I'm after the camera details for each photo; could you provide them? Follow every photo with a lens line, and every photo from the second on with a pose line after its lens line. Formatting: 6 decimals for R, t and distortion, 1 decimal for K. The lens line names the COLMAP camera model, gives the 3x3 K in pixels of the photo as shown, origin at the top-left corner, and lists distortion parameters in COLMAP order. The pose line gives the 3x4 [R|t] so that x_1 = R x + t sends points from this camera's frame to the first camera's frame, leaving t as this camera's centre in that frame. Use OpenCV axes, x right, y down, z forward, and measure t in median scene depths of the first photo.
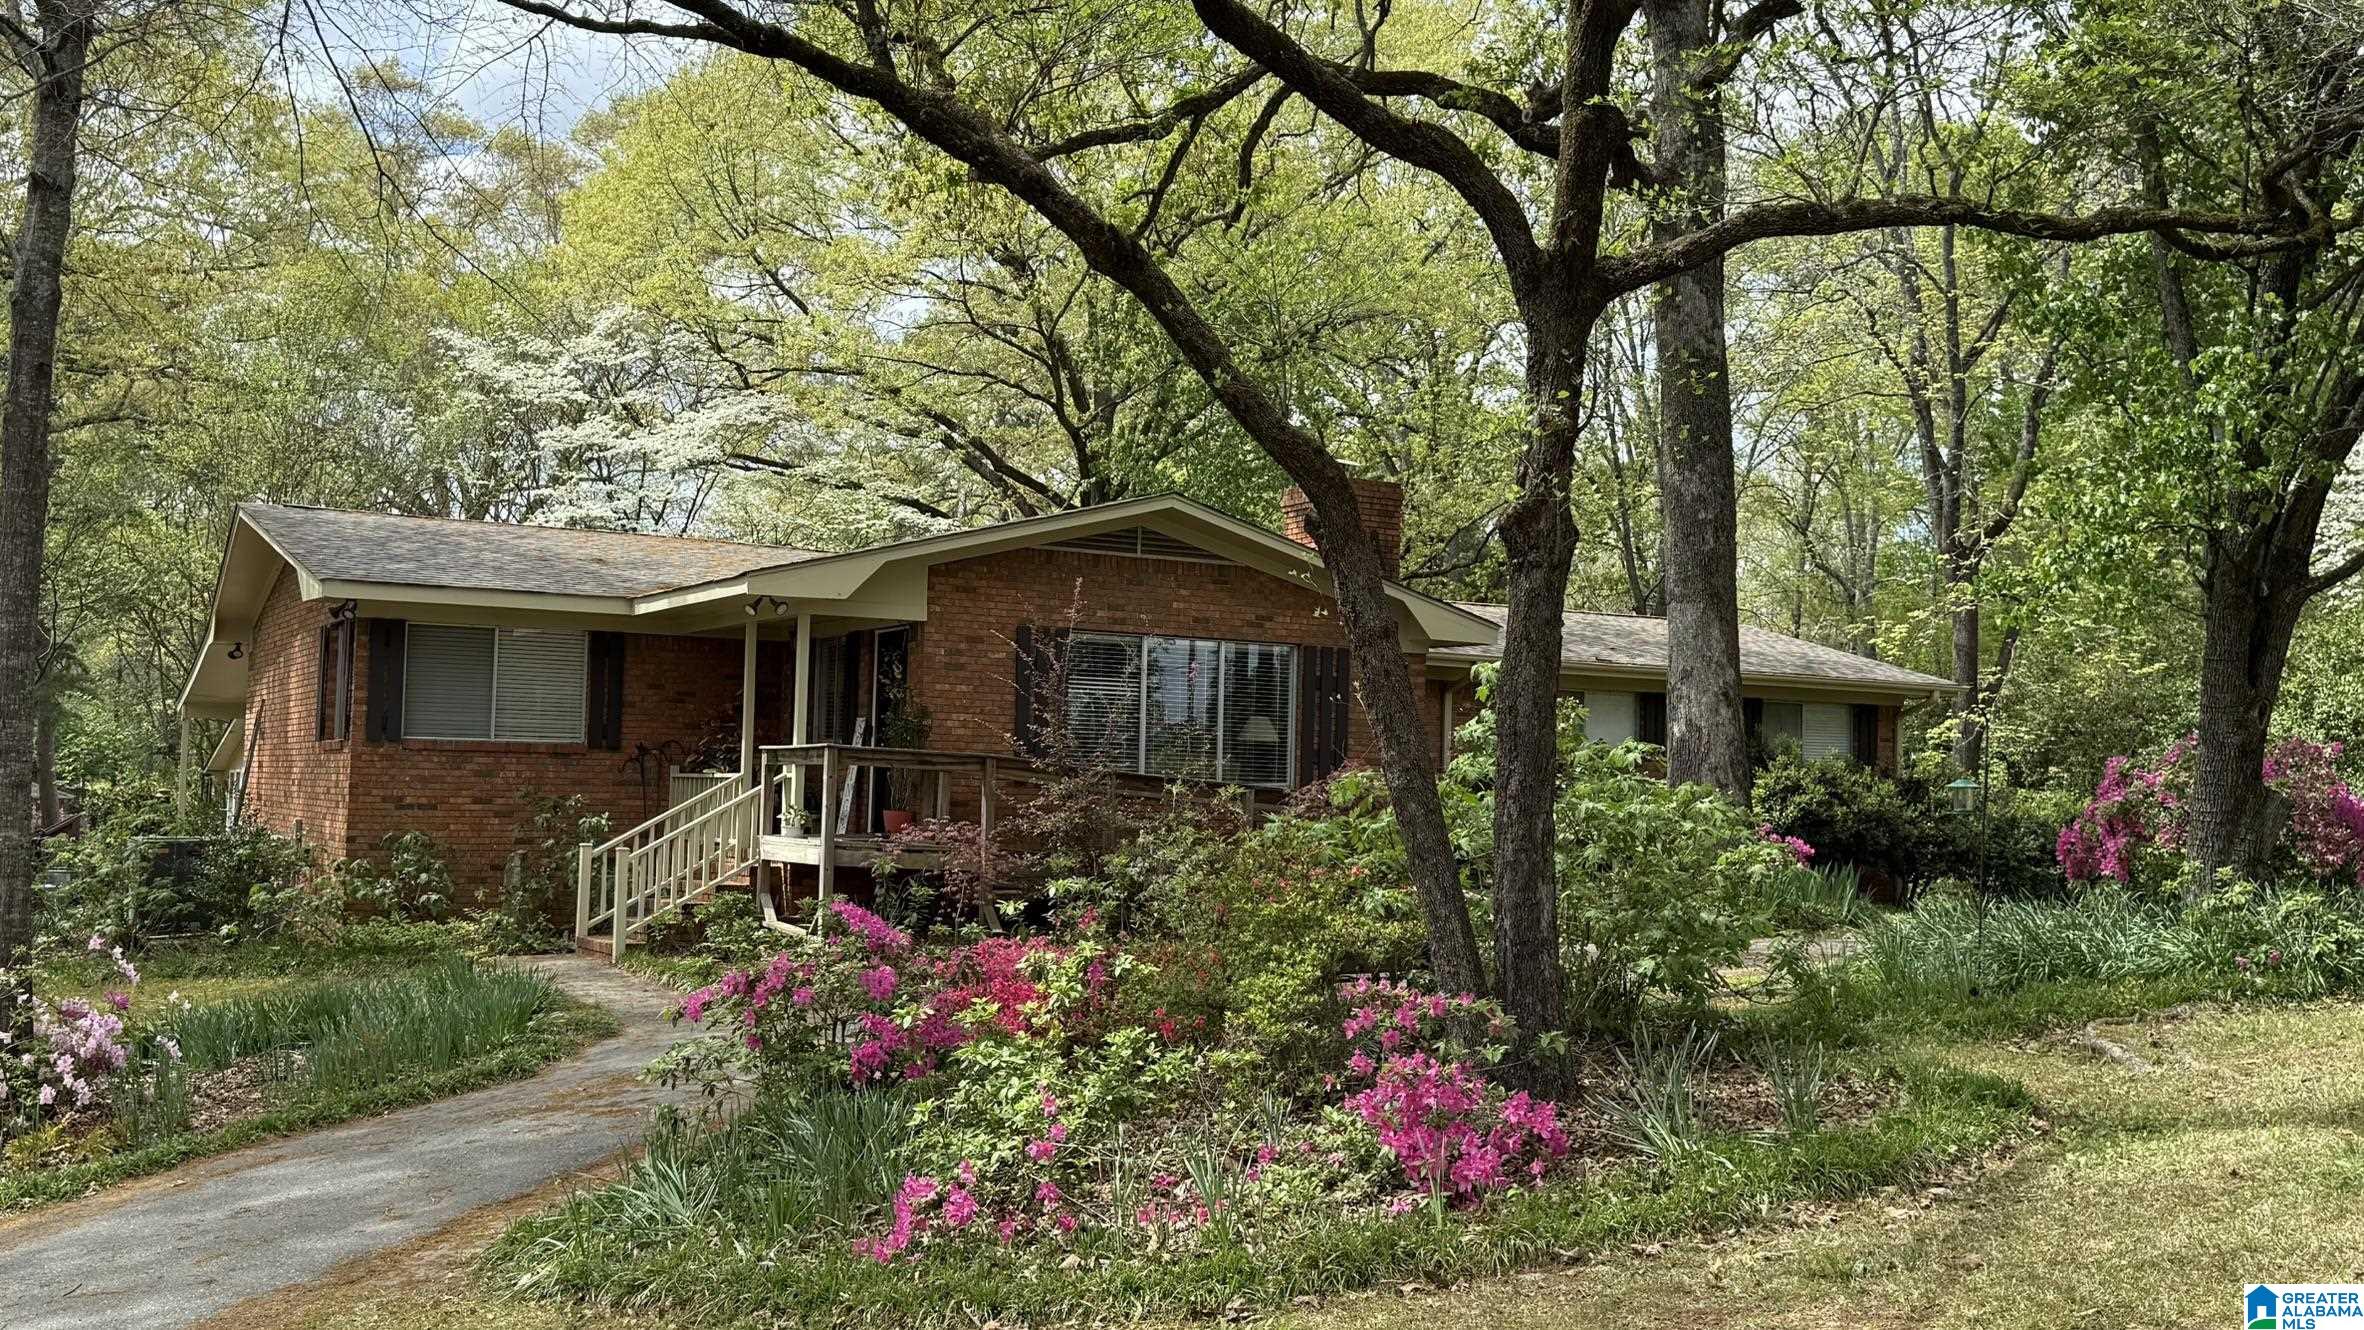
lens RADIAL K [[2342.7, 0, 1182.0], [0, 2342.7, 665.0], [0, 0, 1]] dist [0.200935, -0.485645]
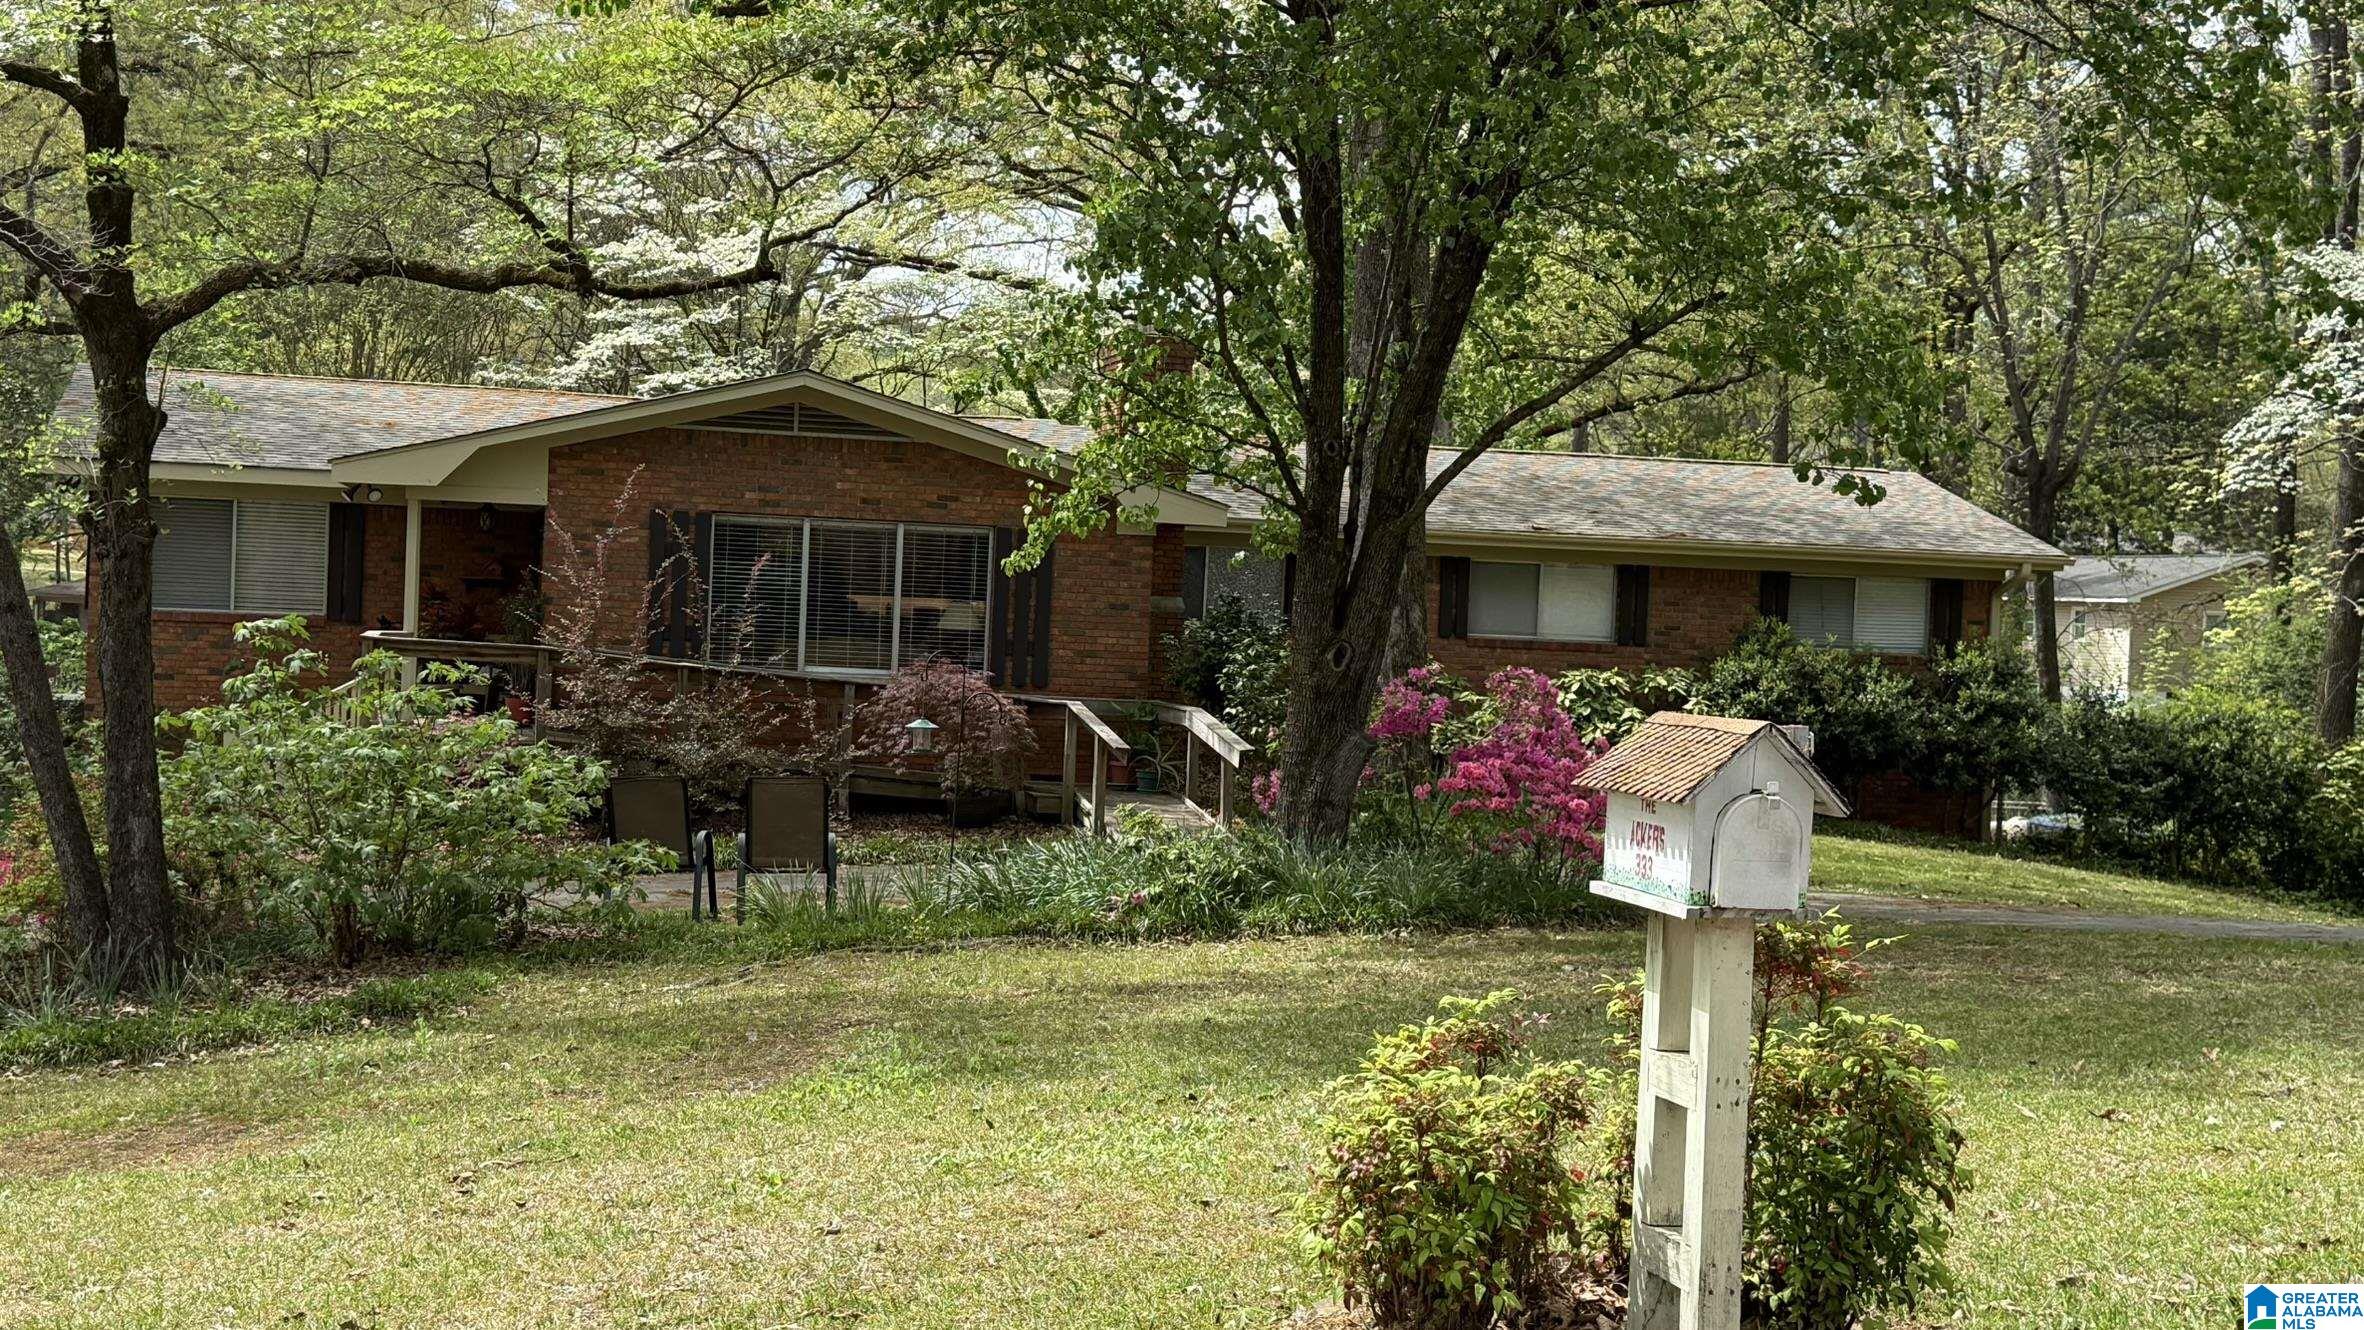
lens RADIAL K [[3043.4, 0, 1182.0], [0, 3043.4, 665.0], [0, 0, 1]] dist [0.080765, -0.004644]
pose [[0.960143, 0.017819, -0.278941, 0.476984], [0.004087, 0.996964, 0.077755, -0.047748], [0.279480, -0.075796, 0.957155, -0.139660]]
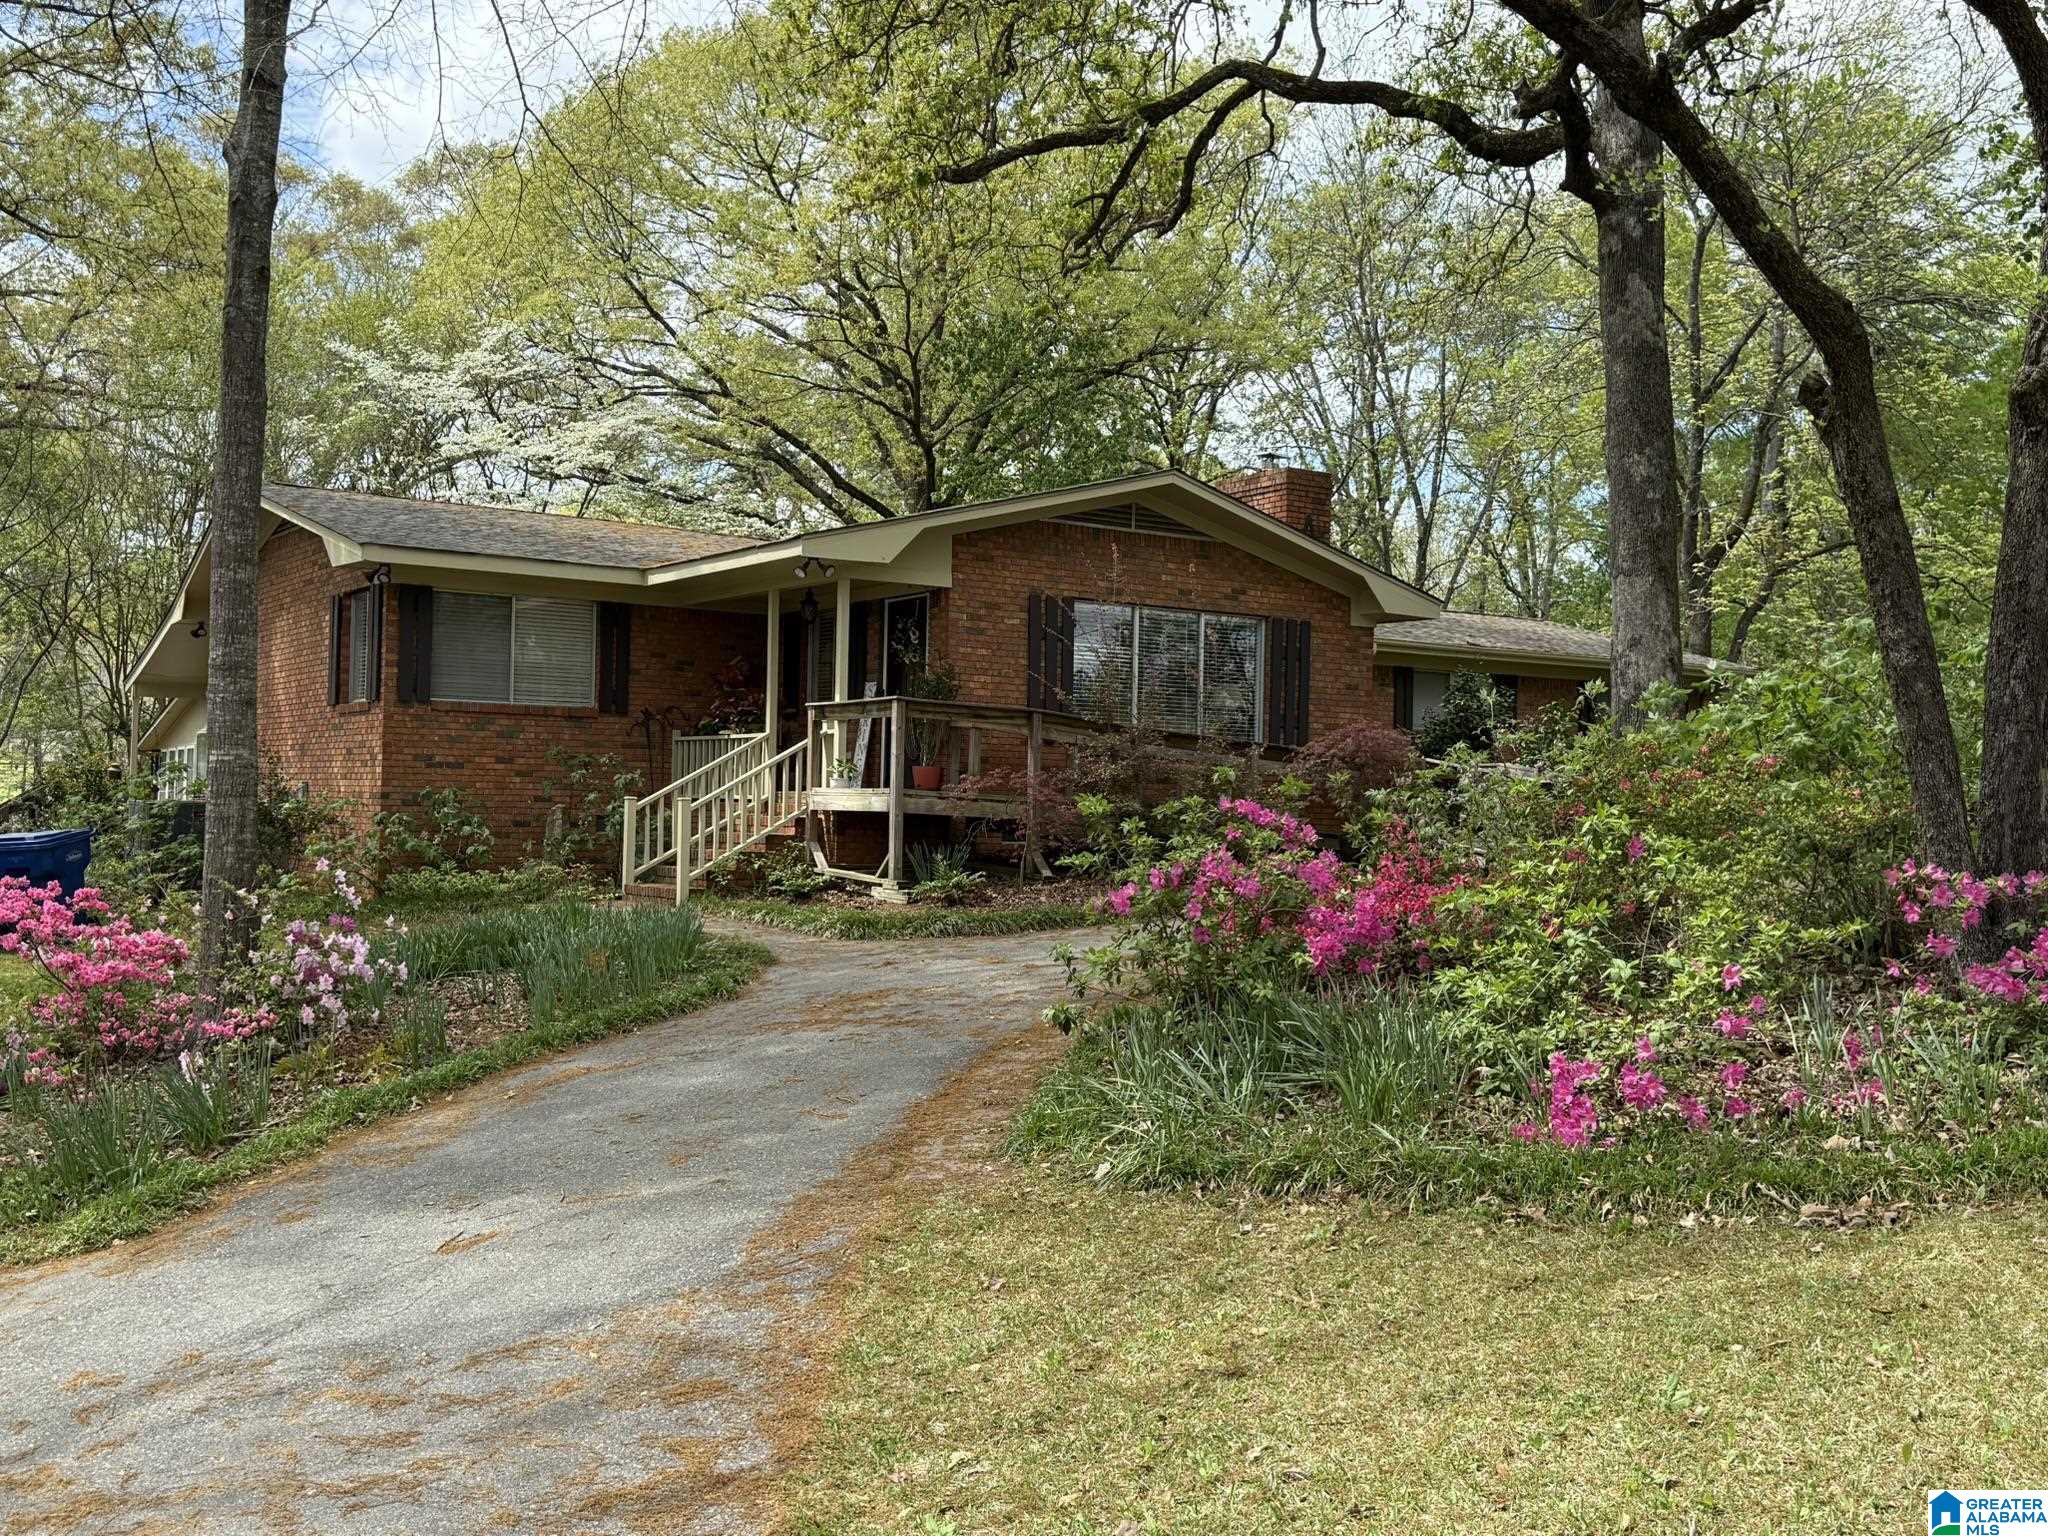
lens RADIAL K [[2024.9, 0, 1024.0], [0, 2024.9, 768.0], [0, 0, 1]] dist [0.179341, -0.421503]
pose [[0.996590, -0.001094, 0.082501, -0.144247], [-0.002004, 0.999296, 0.037459, 0.026953], [-0.082484, -0.037497, 0.995887, 0.081638]]
